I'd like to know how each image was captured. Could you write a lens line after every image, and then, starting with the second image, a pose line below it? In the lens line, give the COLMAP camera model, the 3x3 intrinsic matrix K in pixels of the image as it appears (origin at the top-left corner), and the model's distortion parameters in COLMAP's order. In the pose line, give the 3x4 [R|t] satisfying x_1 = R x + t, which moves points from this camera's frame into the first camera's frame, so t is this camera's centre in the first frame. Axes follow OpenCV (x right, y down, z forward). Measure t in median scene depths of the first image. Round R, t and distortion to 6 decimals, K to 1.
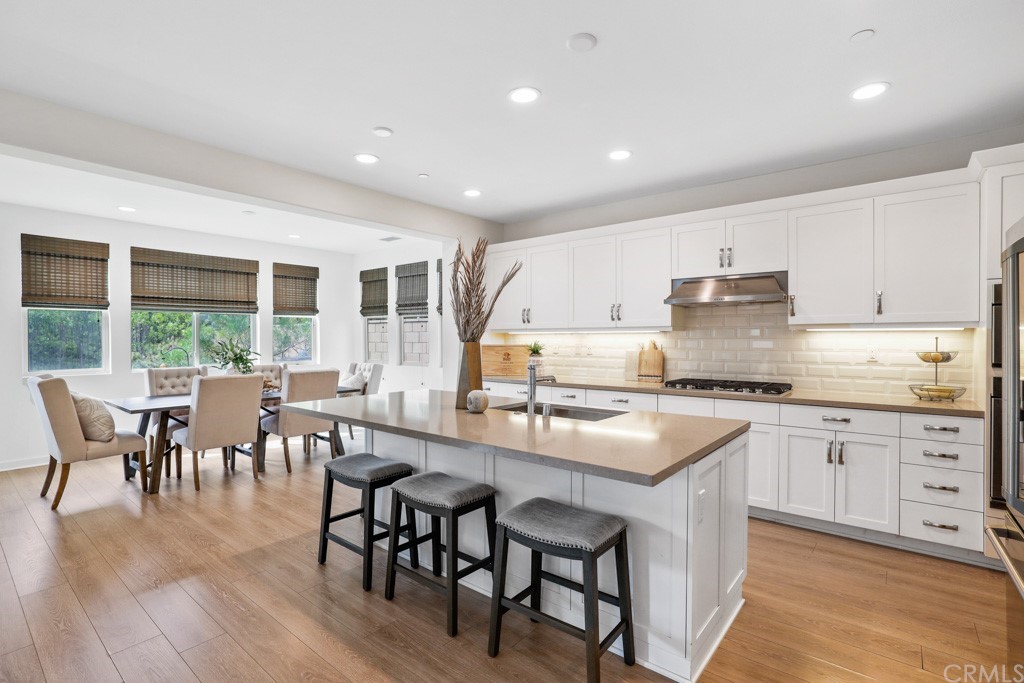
lens RADIAL K [[487.2, 0, 512.0], [0, 487.2, 341.5], [0, 0, 1]] dist [-0.042378, 0.023106]
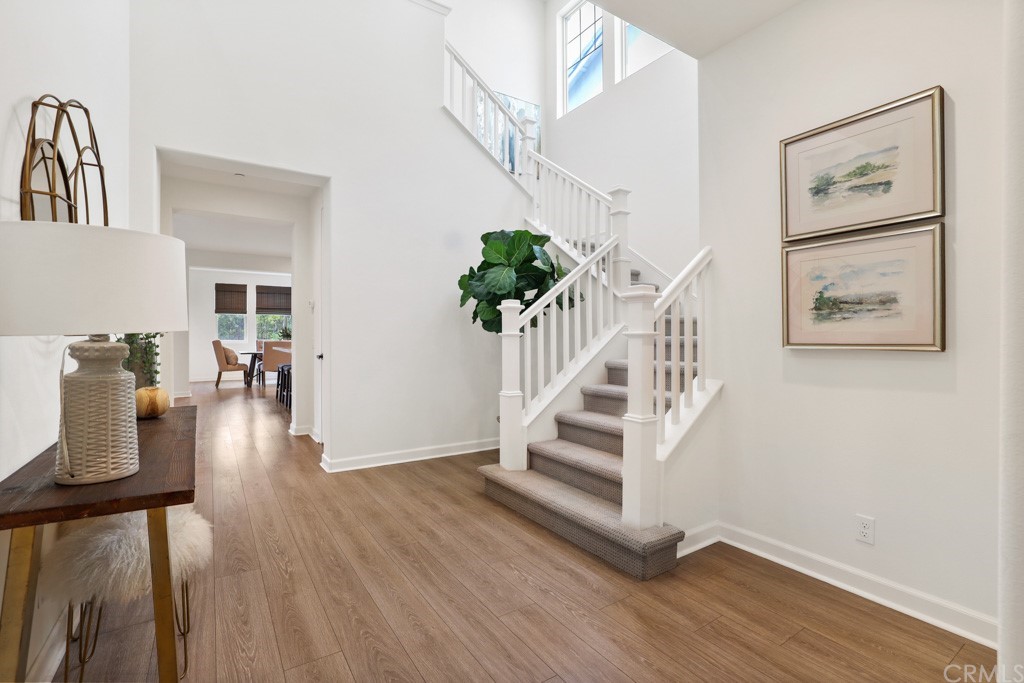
lens RADIAL K [[464.3, 0, 512.6], [0, 464.3, 335.0], [0, 0, 1]] dist [-0.040843, 0.013506]
pose [[0.956843, 0.000445, -0.290606, 1.037213], [-0.003105, 0.999957, -0.008692, 0.048756], [0.290590, 0.009219, 0.956803, -0.739064]]
